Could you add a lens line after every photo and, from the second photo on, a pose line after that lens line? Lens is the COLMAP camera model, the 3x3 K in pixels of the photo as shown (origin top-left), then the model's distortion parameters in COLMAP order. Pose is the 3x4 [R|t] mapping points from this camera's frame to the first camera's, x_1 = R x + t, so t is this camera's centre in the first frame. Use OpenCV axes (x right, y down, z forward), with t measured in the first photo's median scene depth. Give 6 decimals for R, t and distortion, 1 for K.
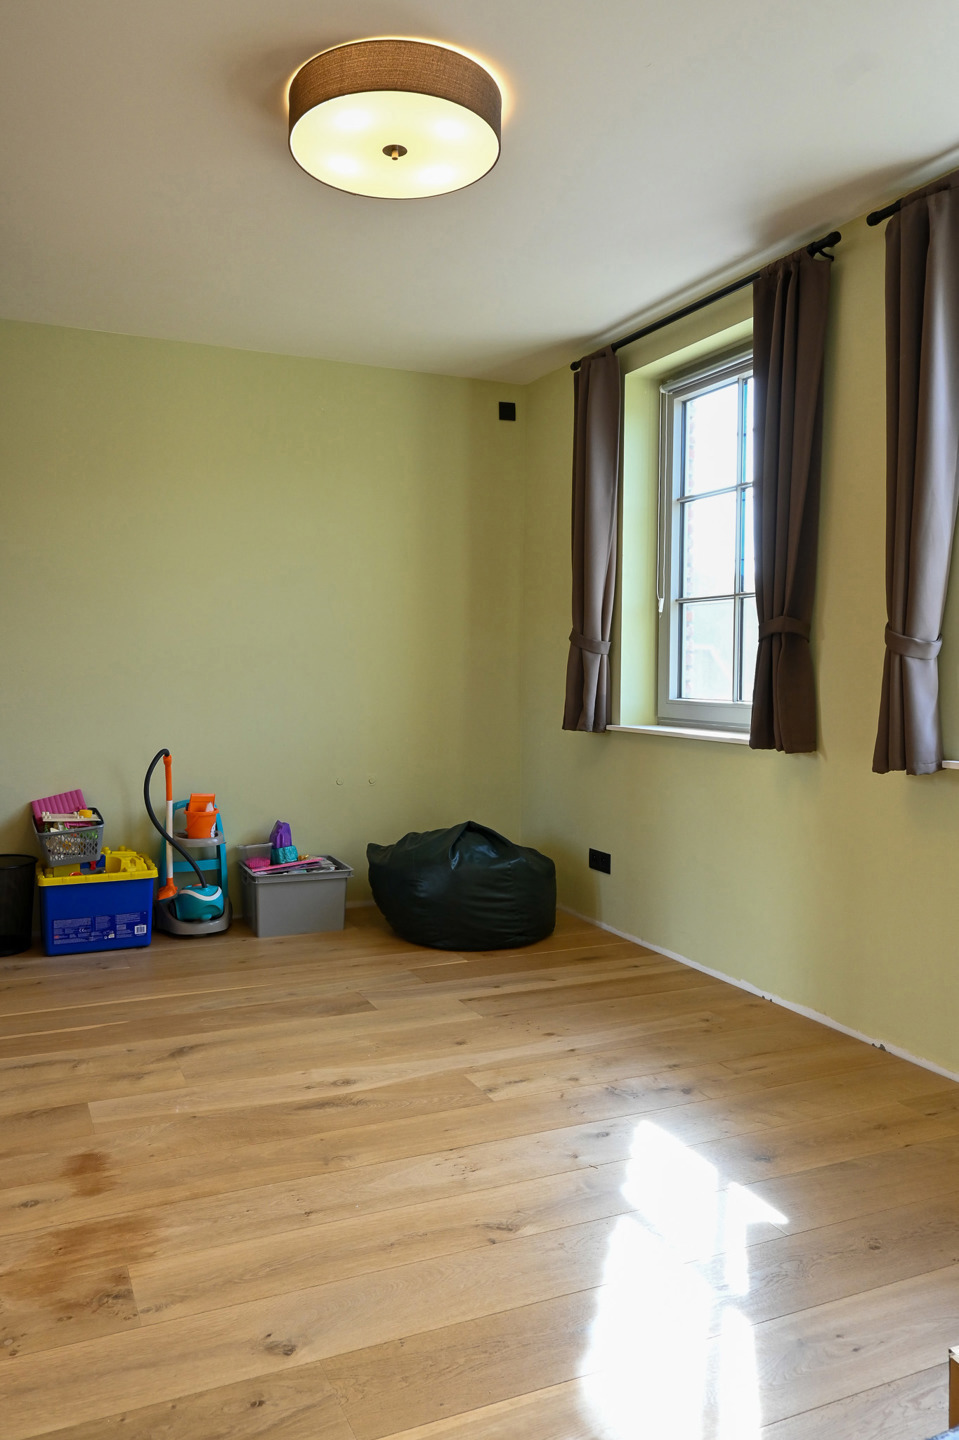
lens RADIAL K [[998.5, 0, 407.6], [0, 998.5, 719.6], [0, 0, 1]] dist [0.000914, -0.002260]
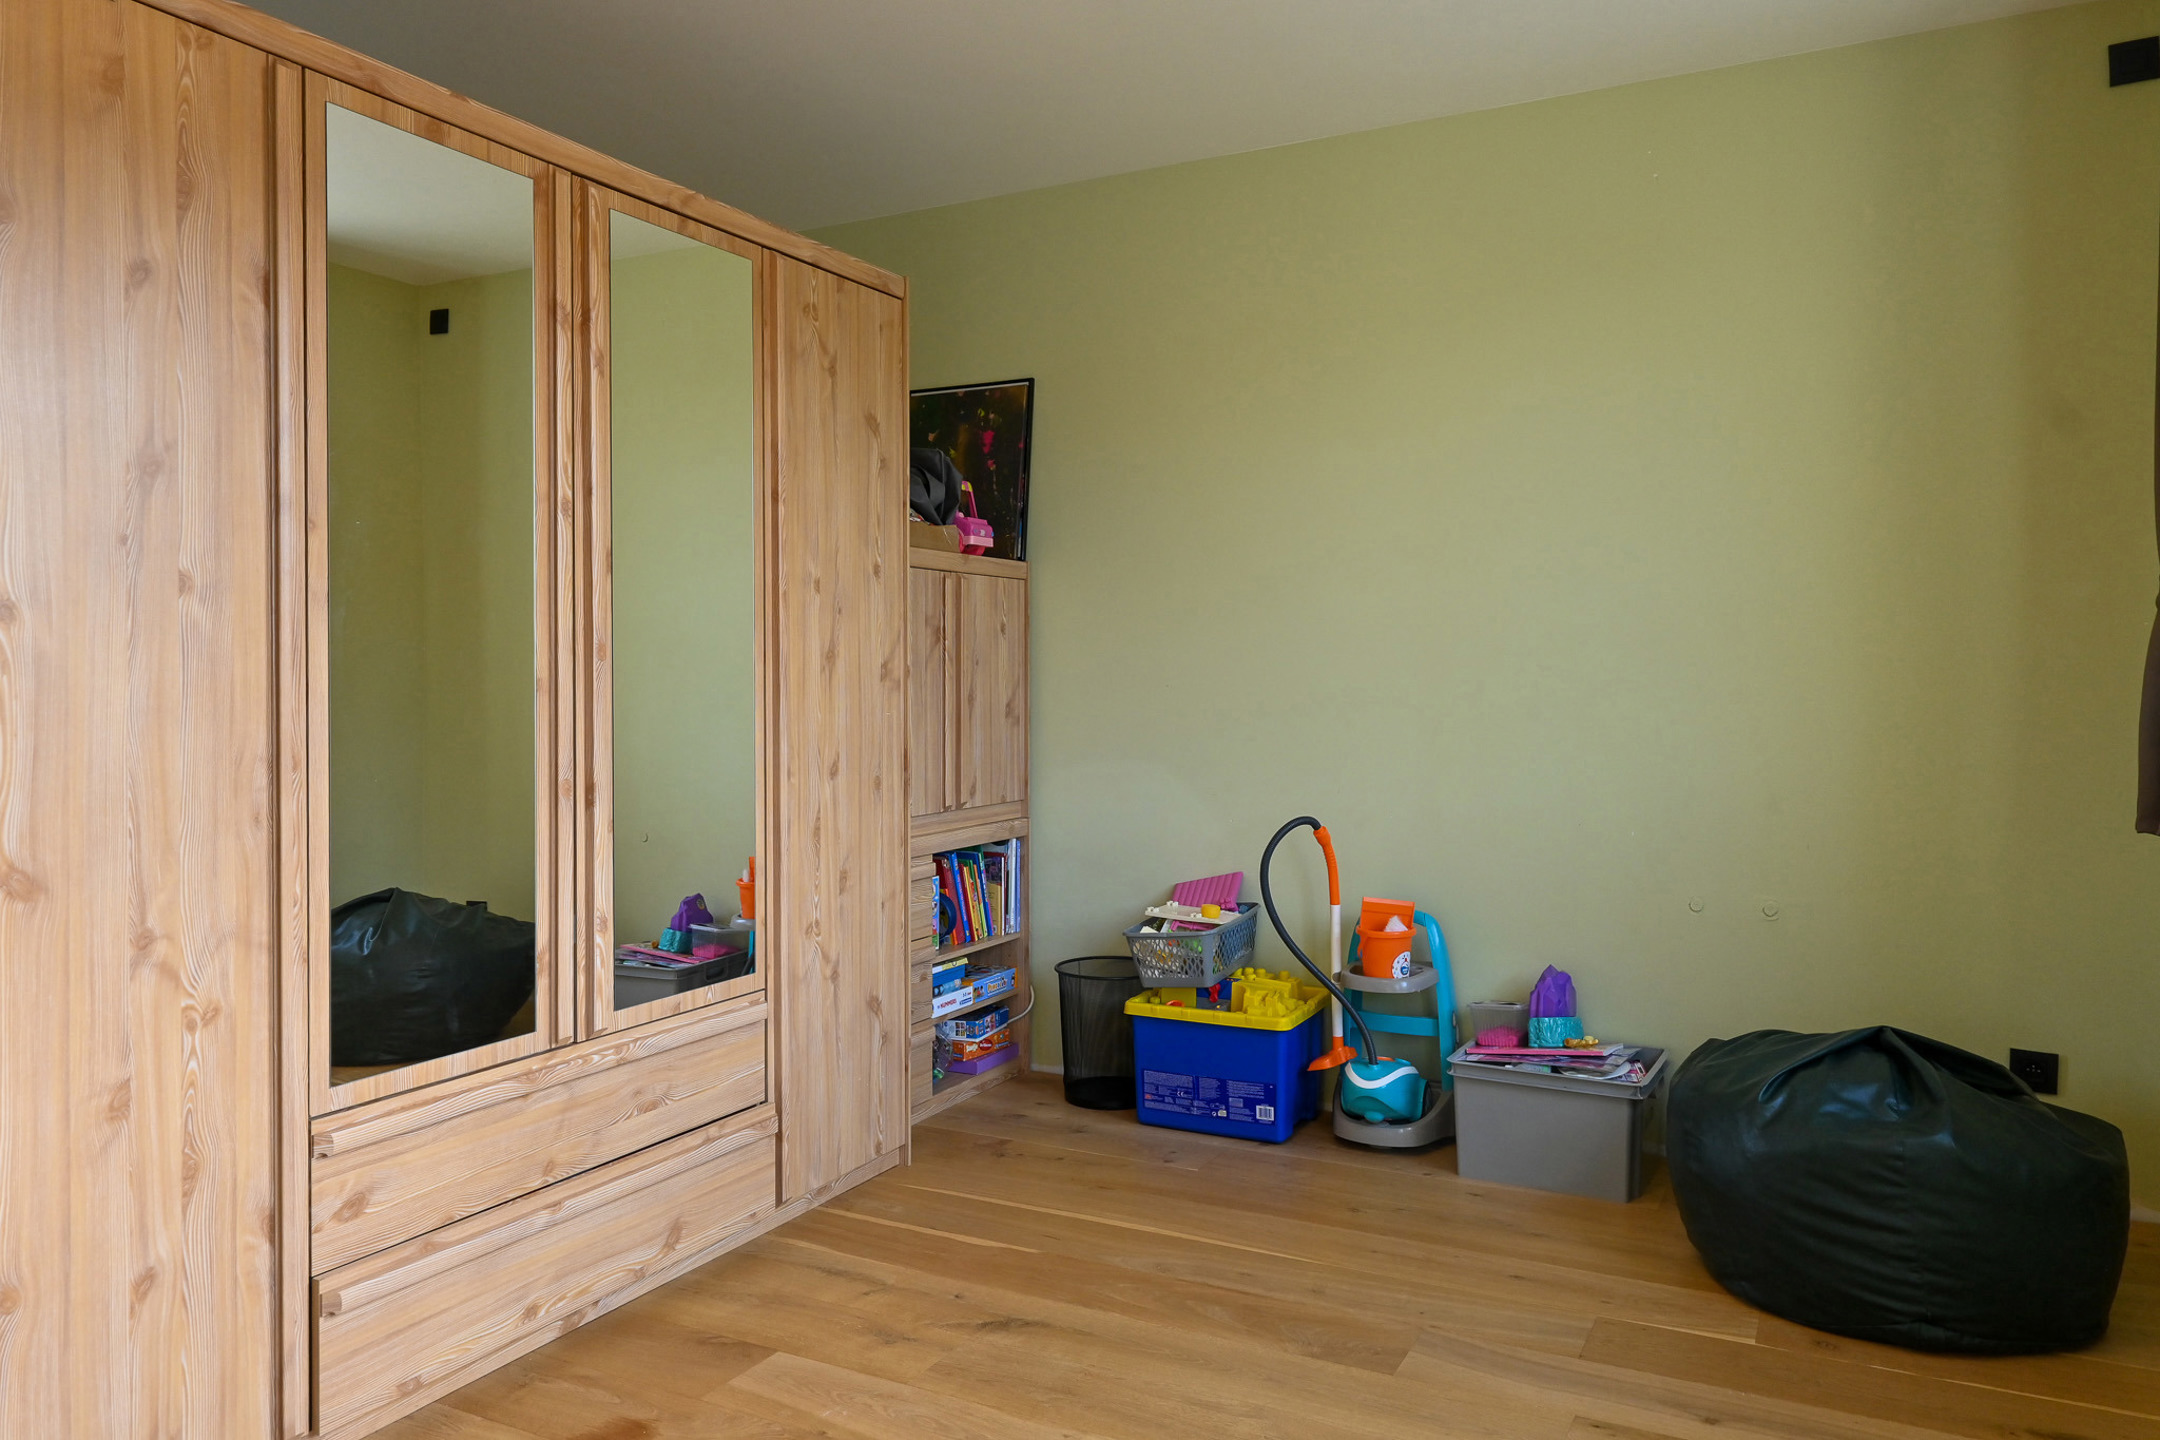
lens RADIAL K [[1497.8, 0, 1111.1], [0, 1497.8, 699.5], [0, 0, 1]] dist [0.000914, -0.002260]
pose [[0.654447, 0.005863, -0.756086, 0.361578], [-0.034693, 0.999150, -0.022282, -0.016776], [0.755312, 0.040813, 0.654093, 0.331076]]
